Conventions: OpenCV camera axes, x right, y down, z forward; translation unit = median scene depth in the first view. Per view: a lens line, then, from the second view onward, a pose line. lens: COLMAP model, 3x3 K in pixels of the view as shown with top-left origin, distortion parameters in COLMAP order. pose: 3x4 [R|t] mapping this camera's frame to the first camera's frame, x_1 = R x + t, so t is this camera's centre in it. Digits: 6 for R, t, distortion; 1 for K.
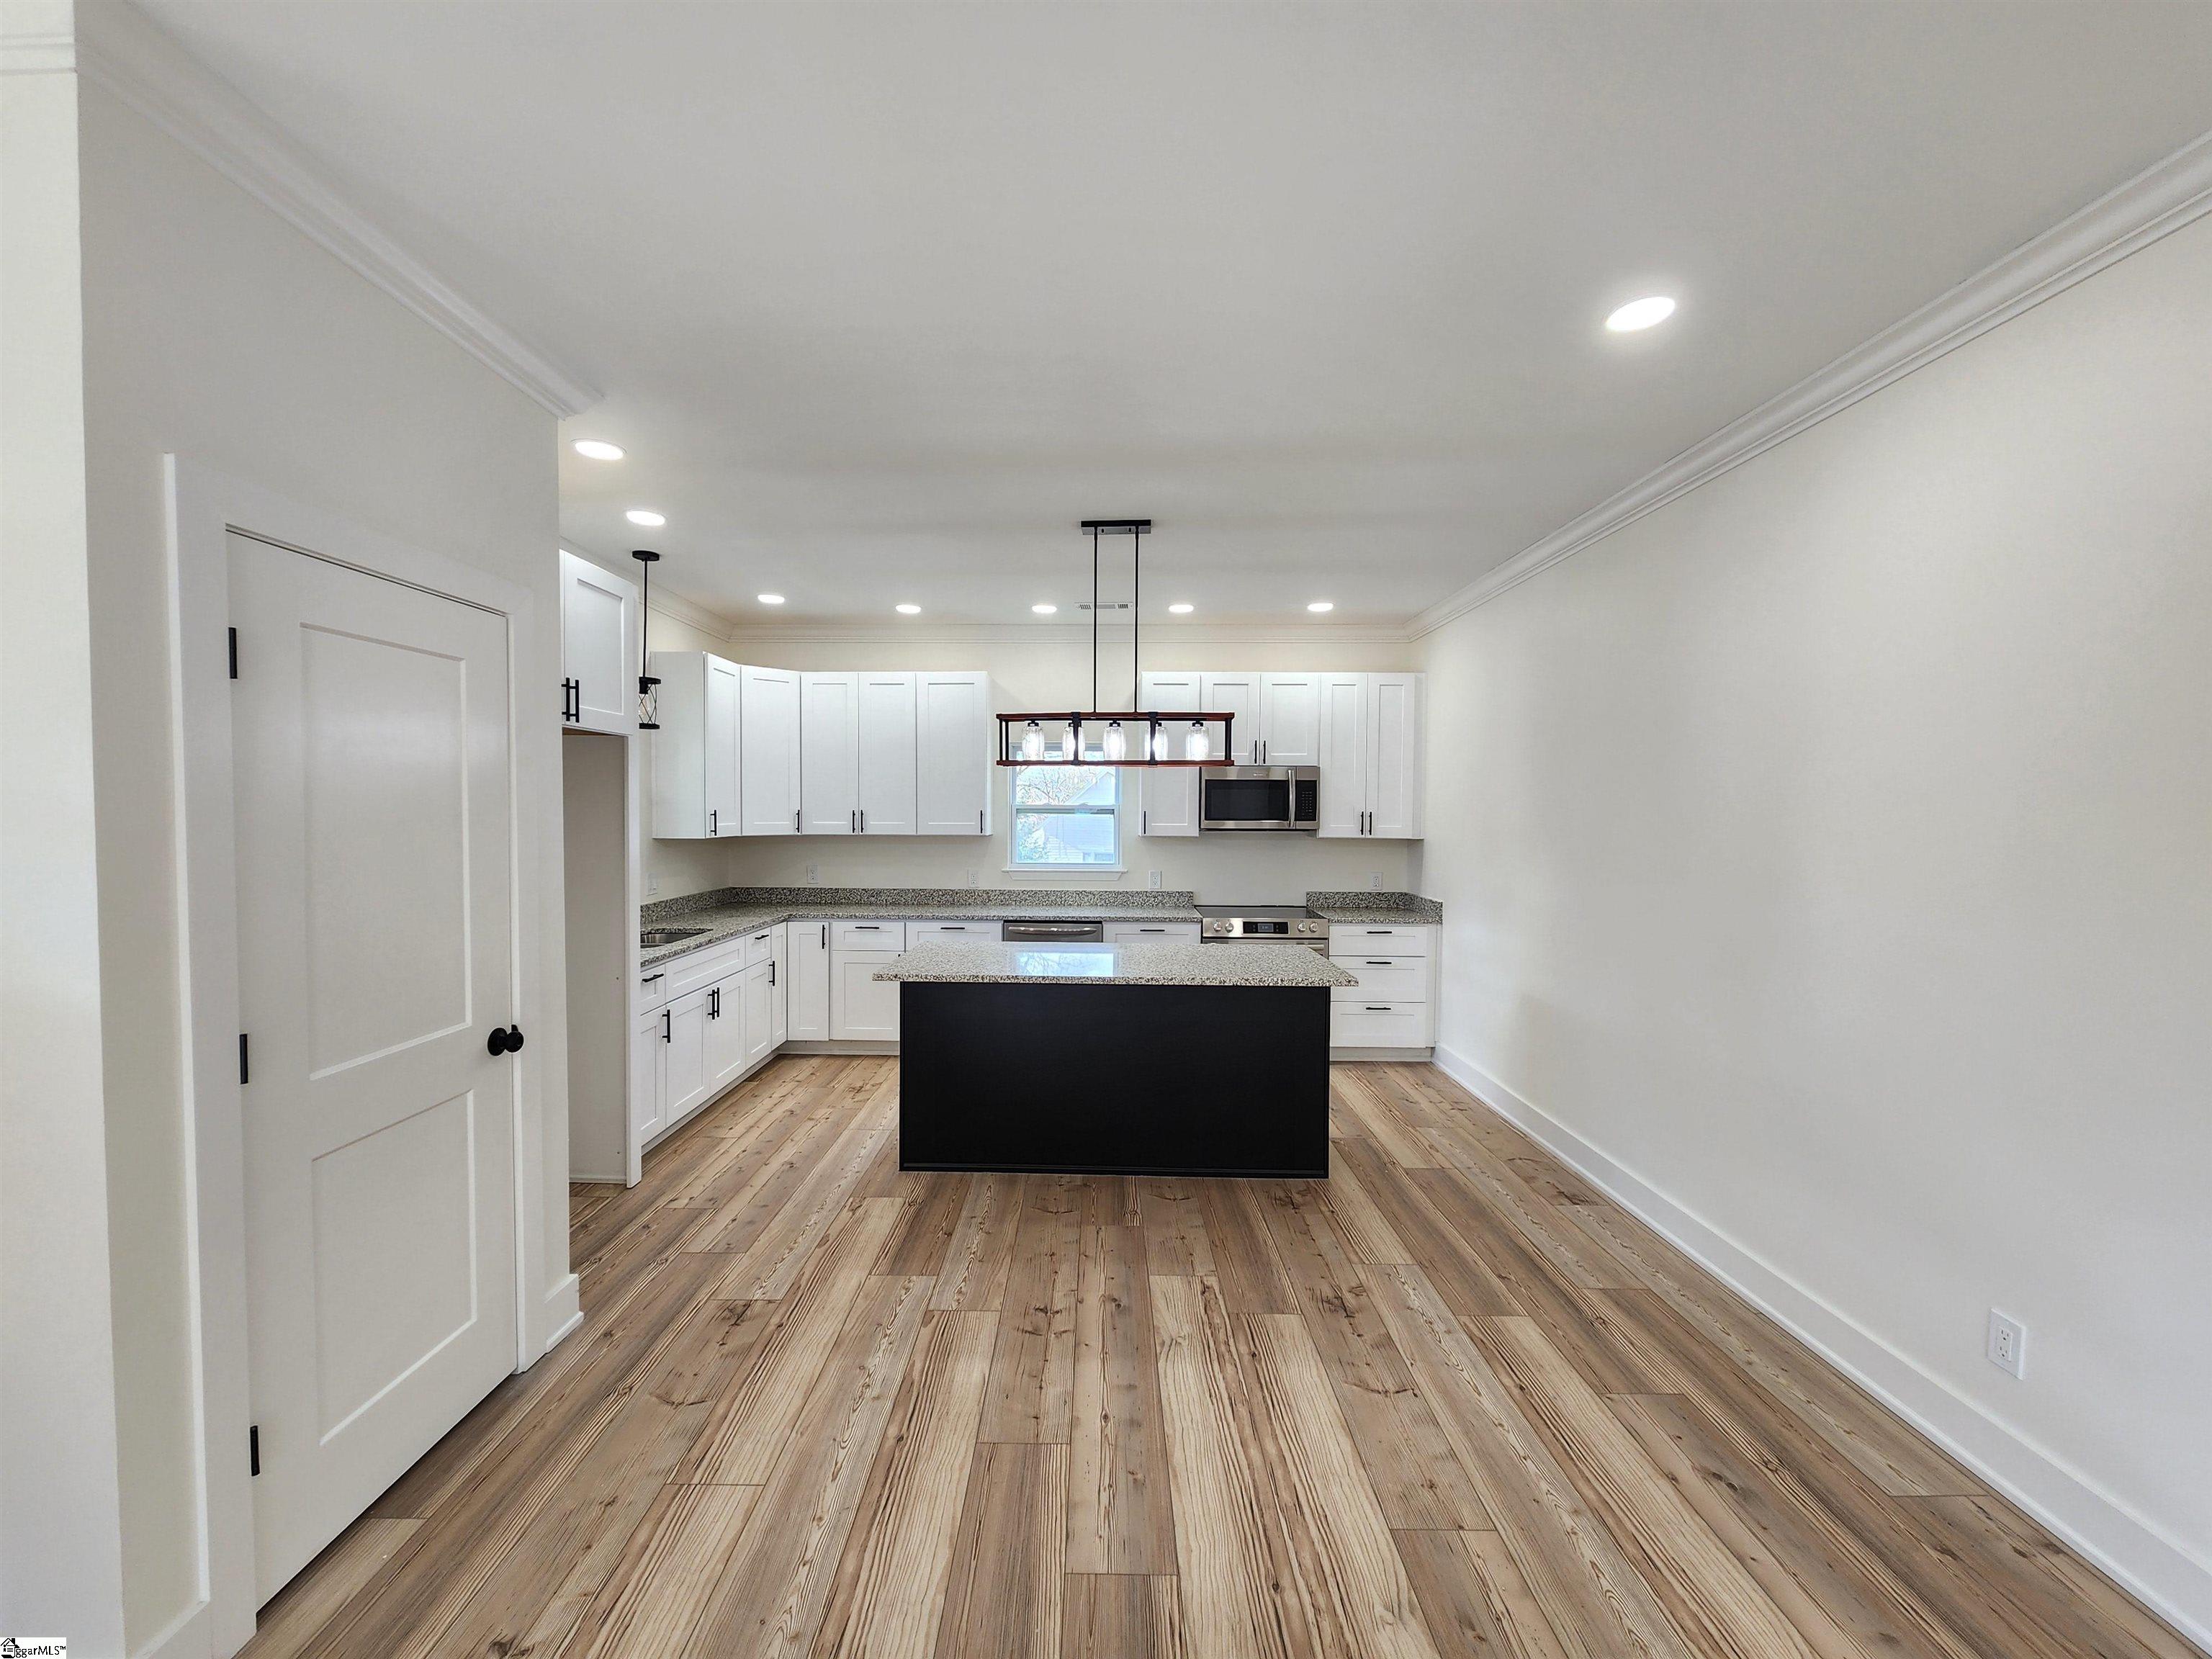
lens RADIAL K [[905.5, 0, 1089.7], [0, 905.5, 838.8], [0, 0, 1]] dist [0.000190, -0.000718]
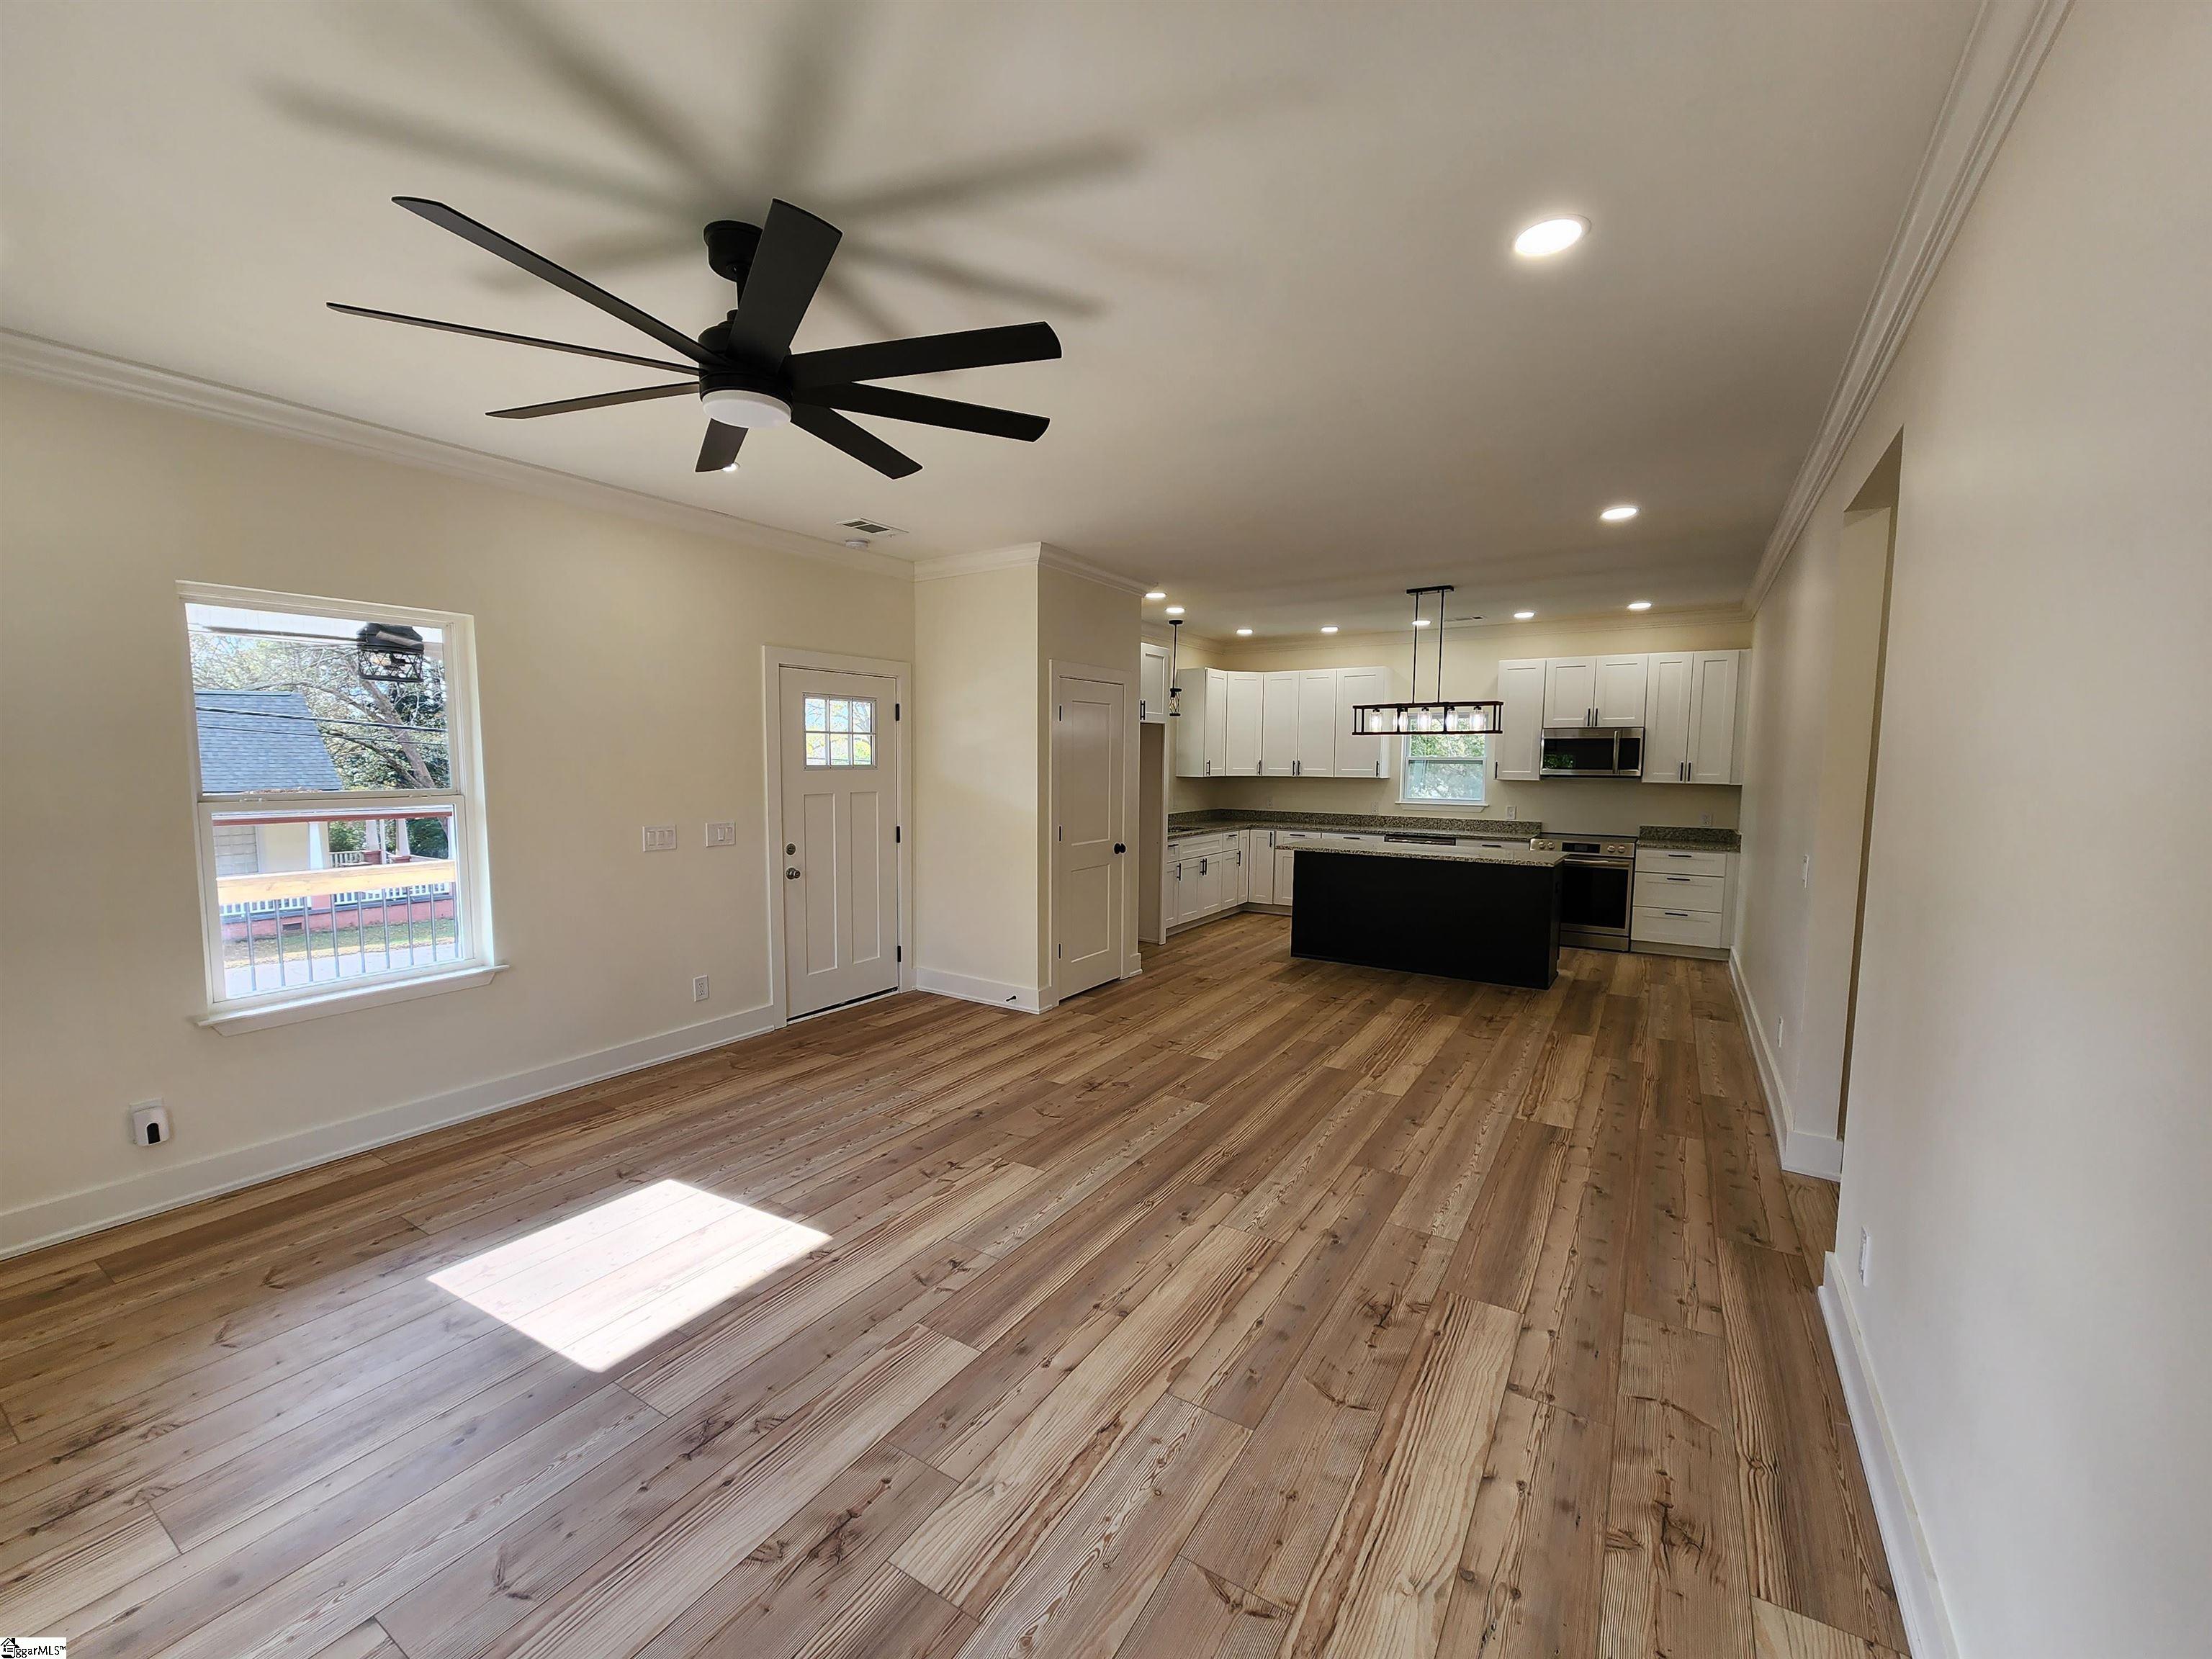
lens RADIAL K [[905.5, 0, 1089.7], [0, 905.5, 838.8], [0, 0, 1]] dist [0.000190, -0.000718]
pose [[0.851653, 0.046733, -0.522019, 0.378231], [-0.018980, 0.998113, 0.058389, 0.025989], [0.523763, -0.039819, 0.850933, -0.746520]]
